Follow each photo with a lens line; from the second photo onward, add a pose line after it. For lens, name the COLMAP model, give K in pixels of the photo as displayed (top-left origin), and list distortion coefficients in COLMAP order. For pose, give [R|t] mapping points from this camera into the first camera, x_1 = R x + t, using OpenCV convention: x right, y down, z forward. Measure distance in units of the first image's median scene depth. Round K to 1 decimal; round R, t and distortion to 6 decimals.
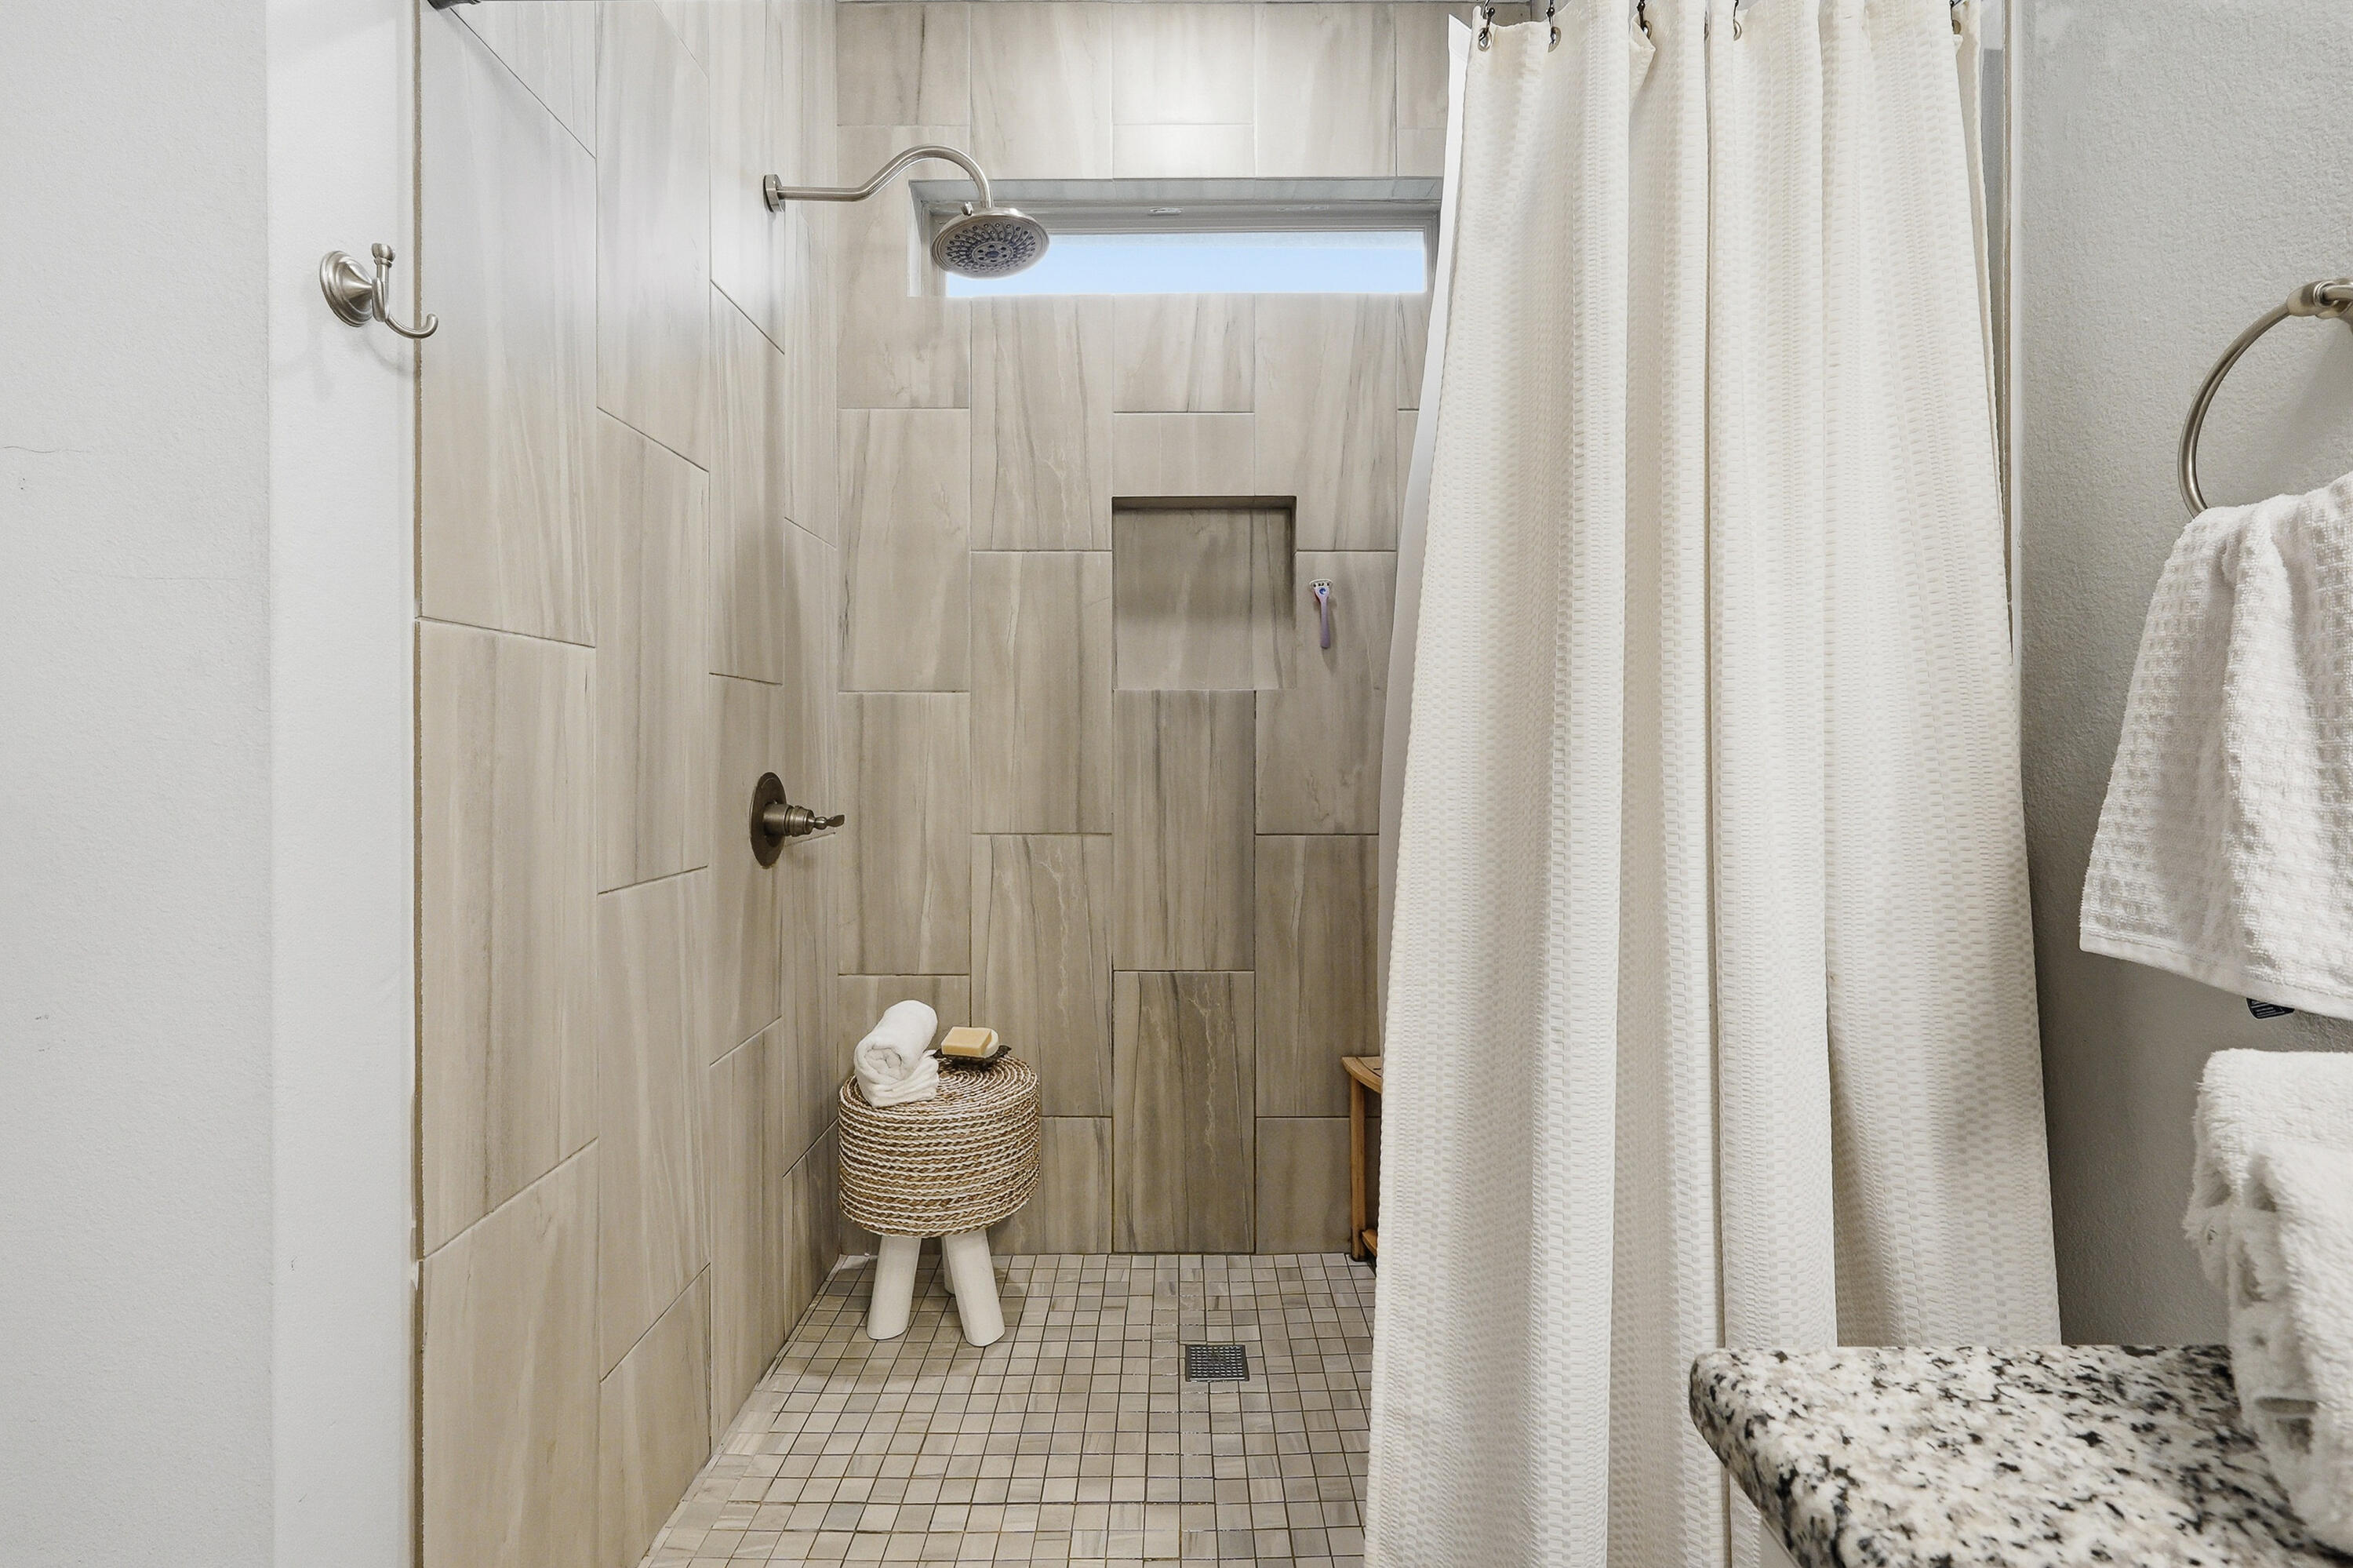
lens RADIAL K [[1005.1, 0, 1237.2], [0, 1005.1, 730.5], [0, 0, 1]] dist [-0.008177, 0.002835]
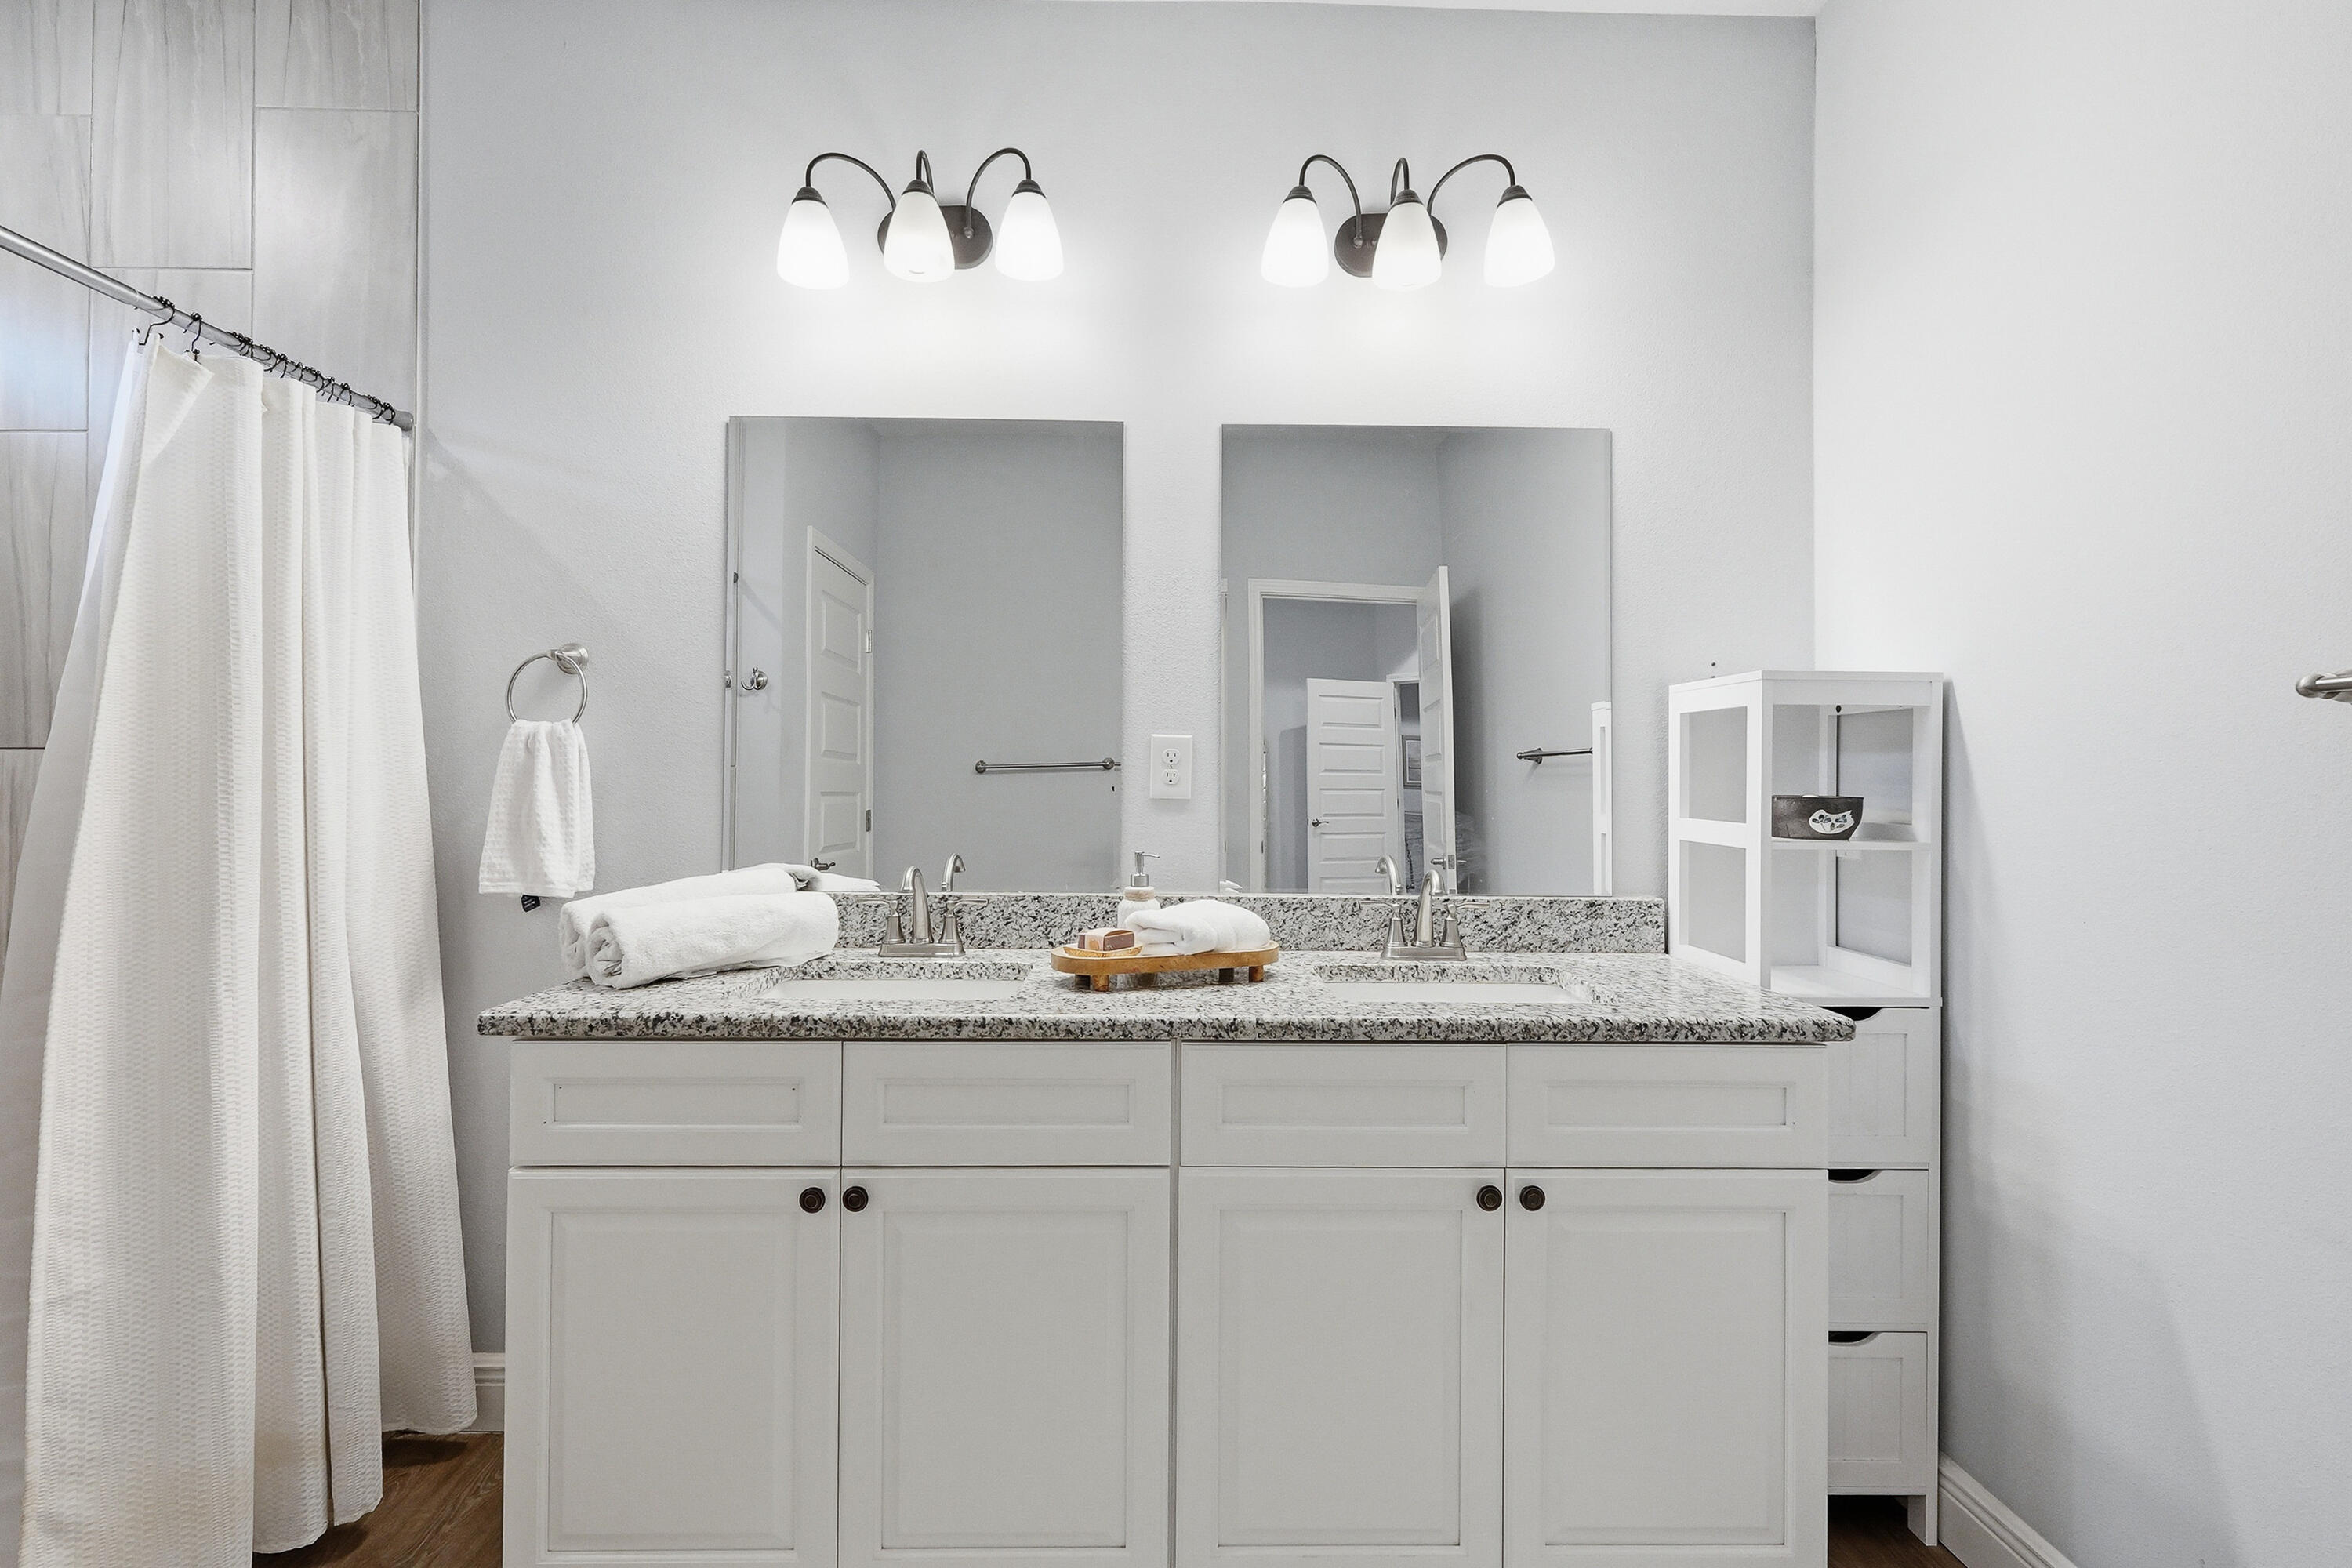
lens RADIAL K [[1004.6, 0, 1181.9], [0, 1004.6, 790.2], [0, 0, 1]] dist [-0.008177, 0.002835]
pose [[-0.023241, 0.008914, 0.999690, -1.821986], [-0.009473, 0.999913, -0.009137, -0.031887], [-0.999685, -0.009682, -0.023154, -0.733564]]
